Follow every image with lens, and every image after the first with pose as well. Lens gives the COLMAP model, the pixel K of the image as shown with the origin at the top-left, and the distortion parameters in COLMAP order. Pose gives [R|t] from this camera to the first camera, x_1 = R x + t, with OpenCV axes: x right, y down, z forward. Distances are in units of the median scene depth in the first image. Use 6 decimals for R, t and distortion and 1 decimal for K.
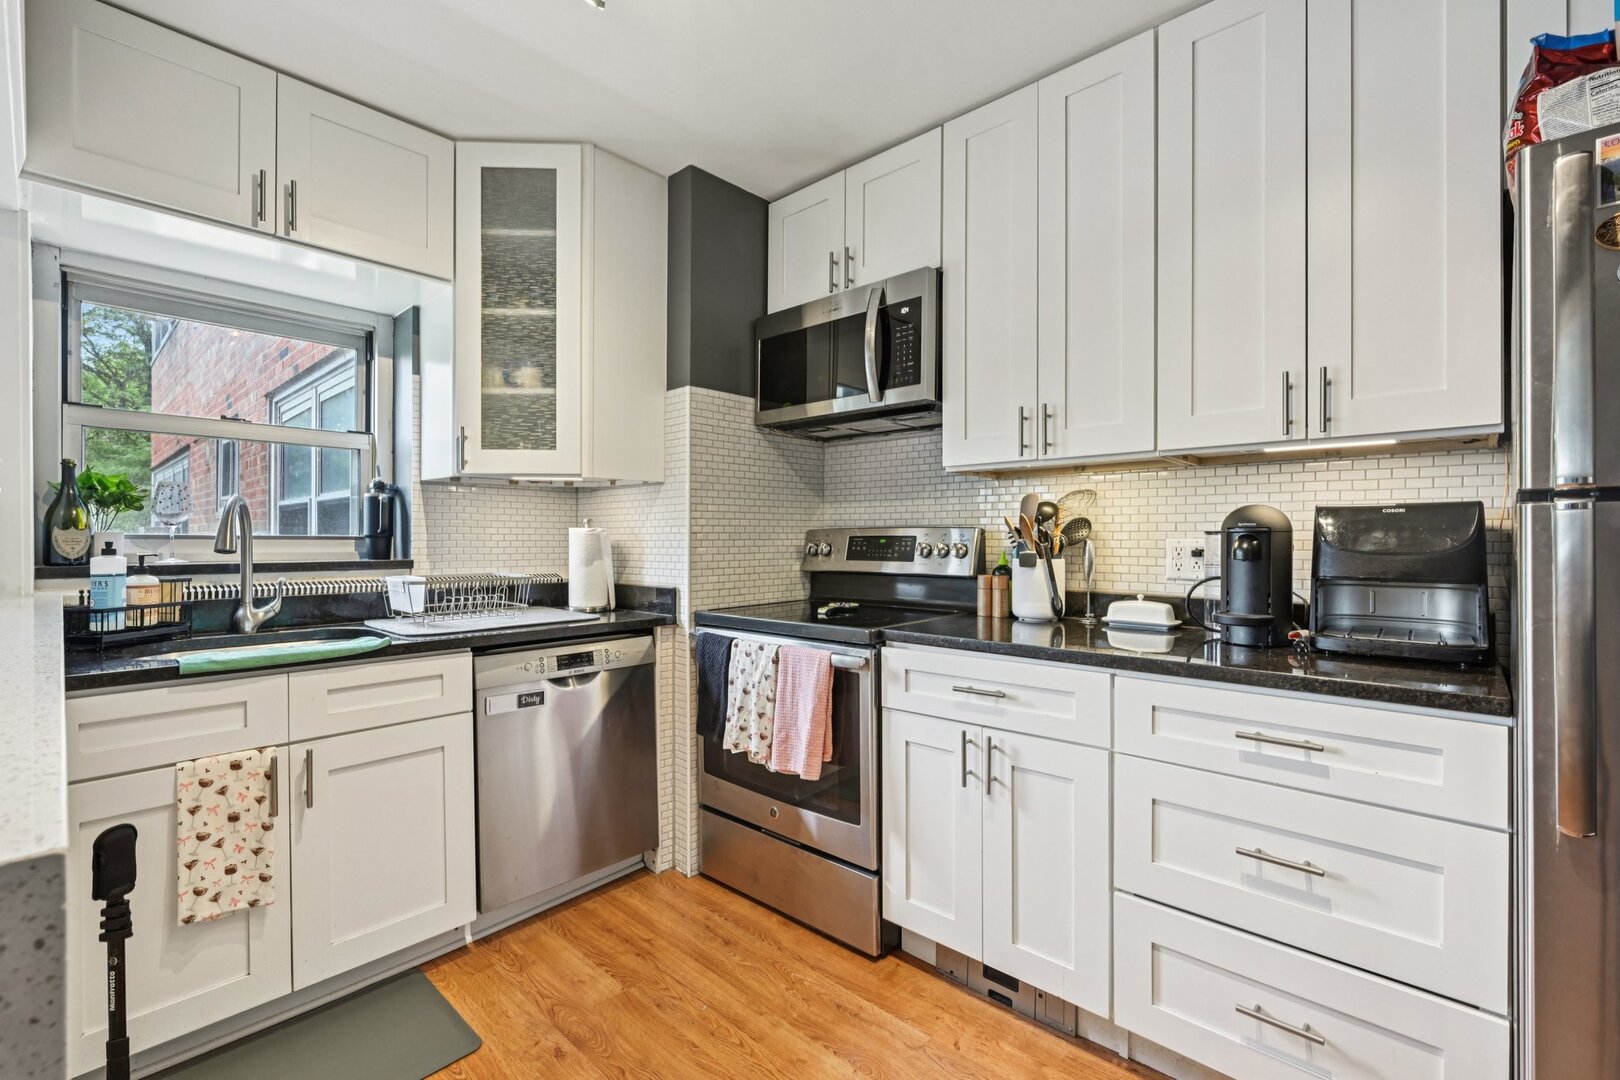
lens RADIAL K [[711.1, 0, 810.0], [0, 711.1, 540.0], [0, 0, 1]] dist [0.002417, 0.000113]
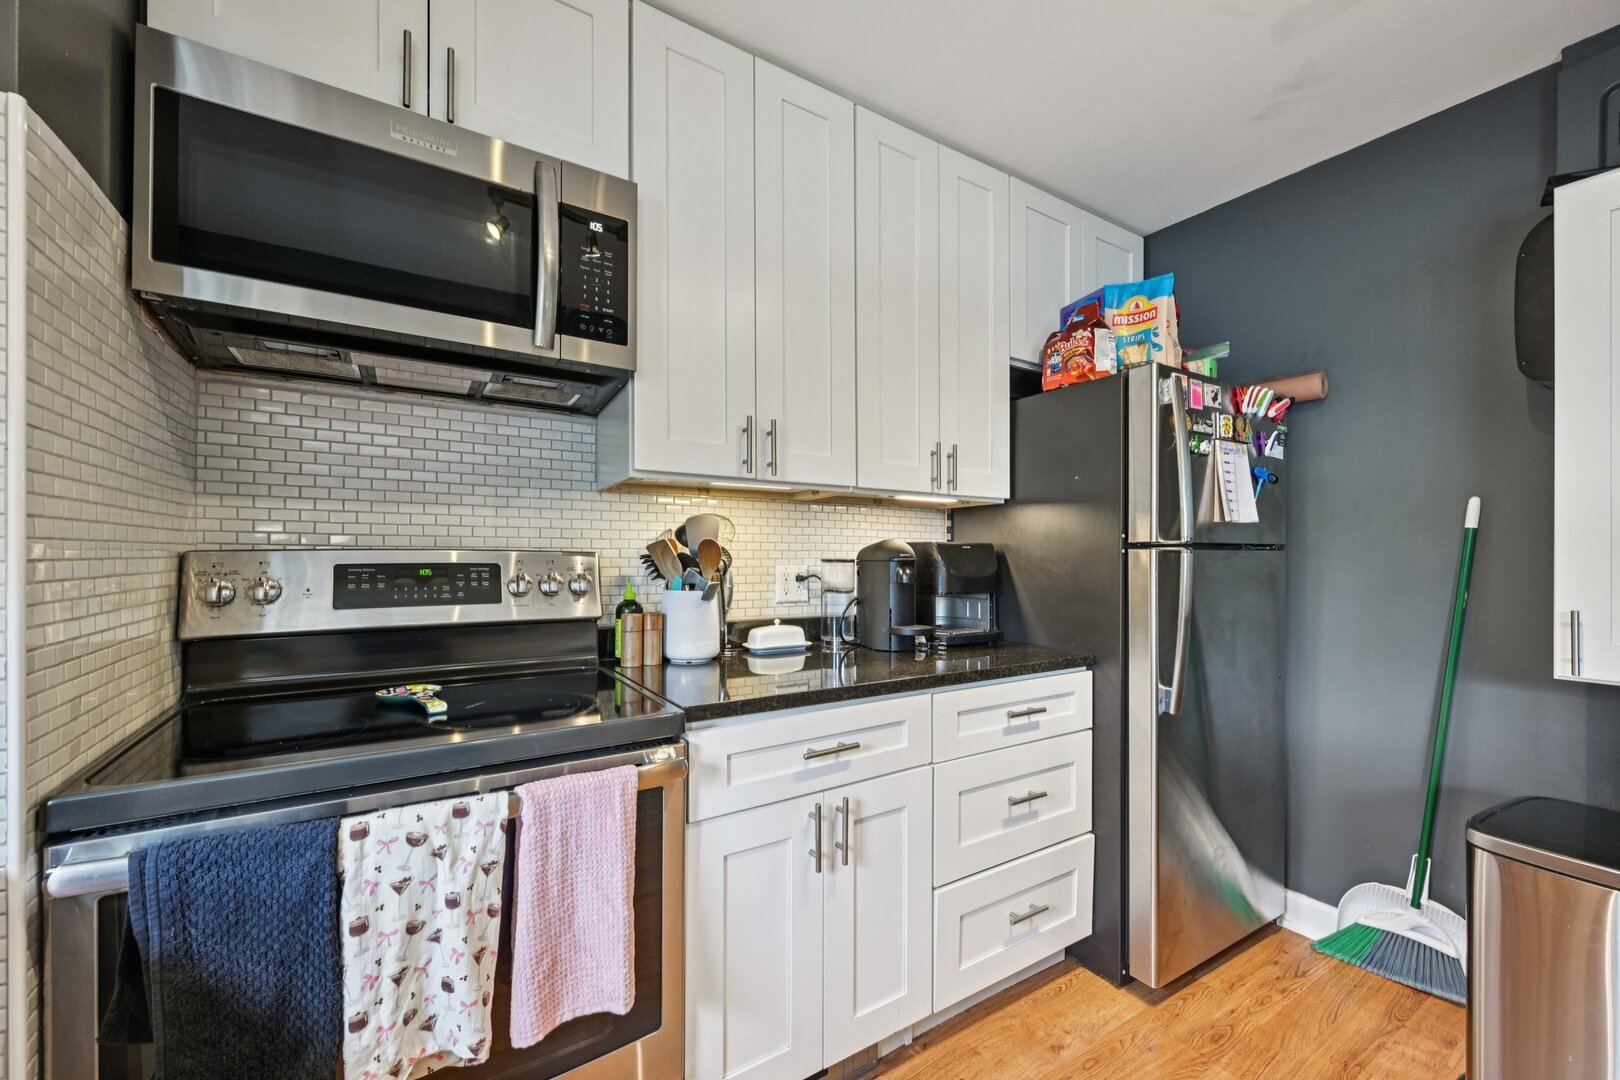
lens RADIAL K [[648.9, 0, 810.5], [0, 648.9, 559.2], [0, 0, 1]] dist [0.009723, -0.000015]
pose [[0.251160, -0.003573, 0.967939, -0.415330], [-0.001485, 0.999991, 0.004076, -0.014530], [-0.967944, -0.002461, 0.251153, 0.665072]]
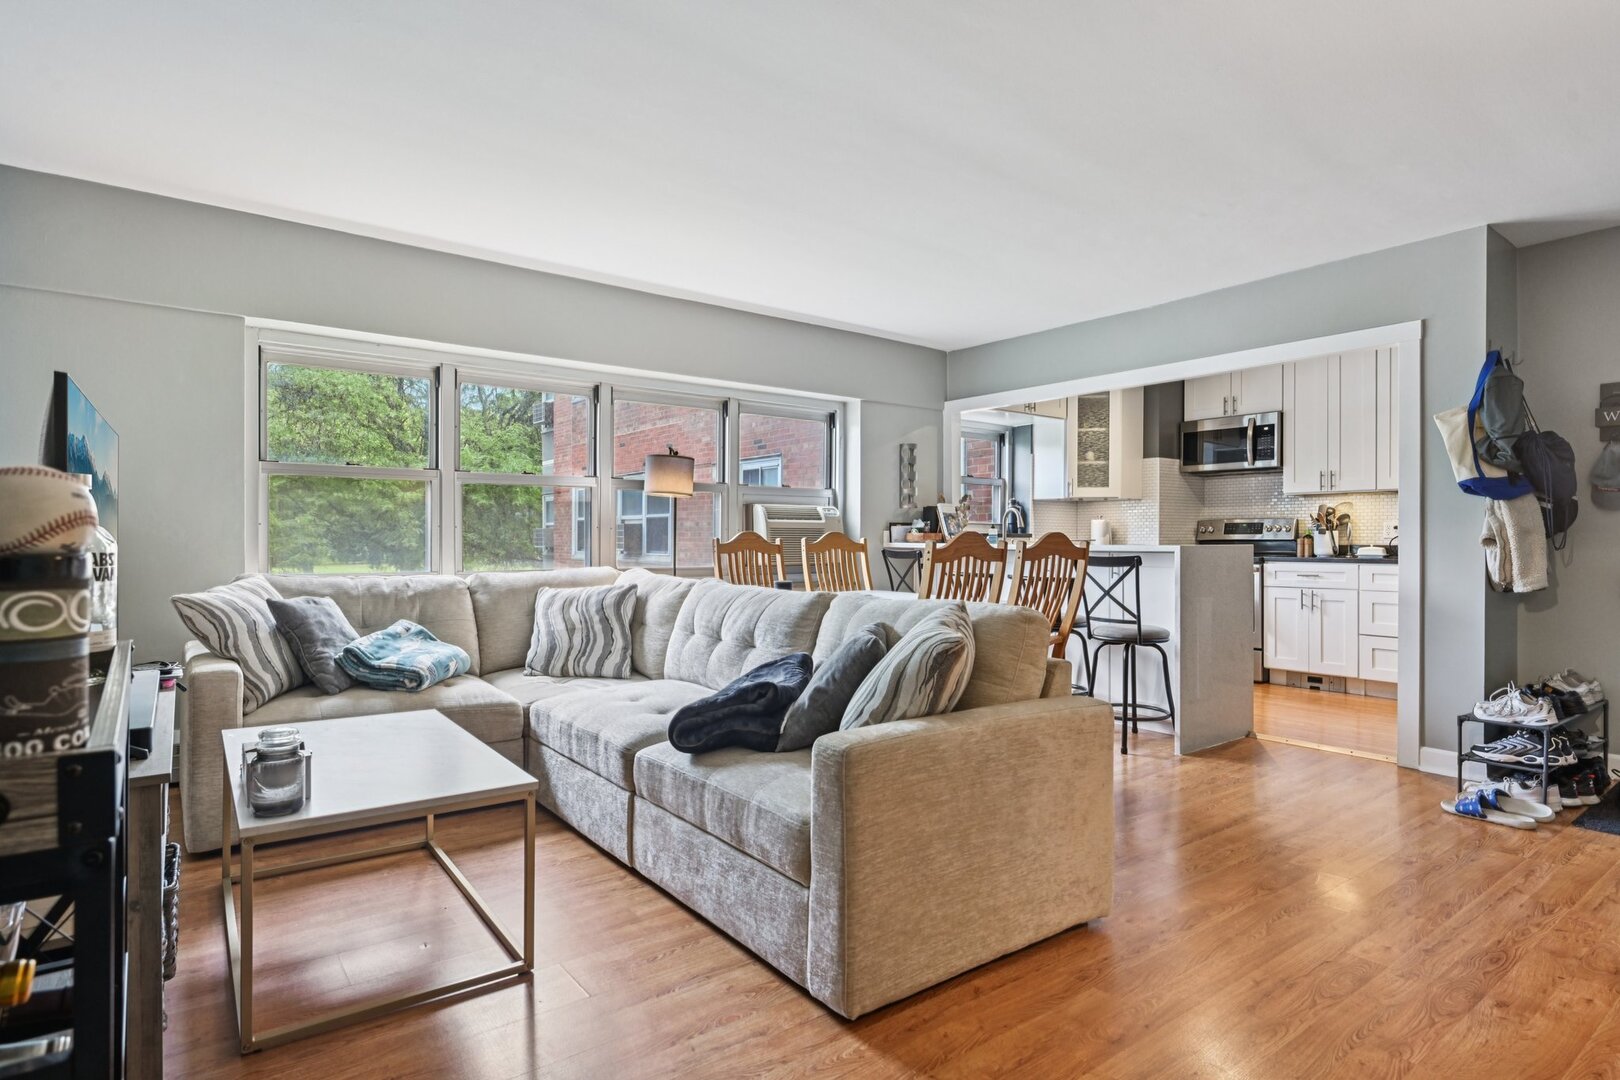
lens RADIAL K [[853.2, 0, 810.0], [0, 853.2, 540.0], [0, 0, 1]] dist [-0.003354, -0.001019]
pose [[0.984406, 0.001624, -0.175904, -0.900667], [-0.002678, 0.999980, -0.005755, 0.078774], [0.175891, 0.006137, 0.984390, -2.169255]]
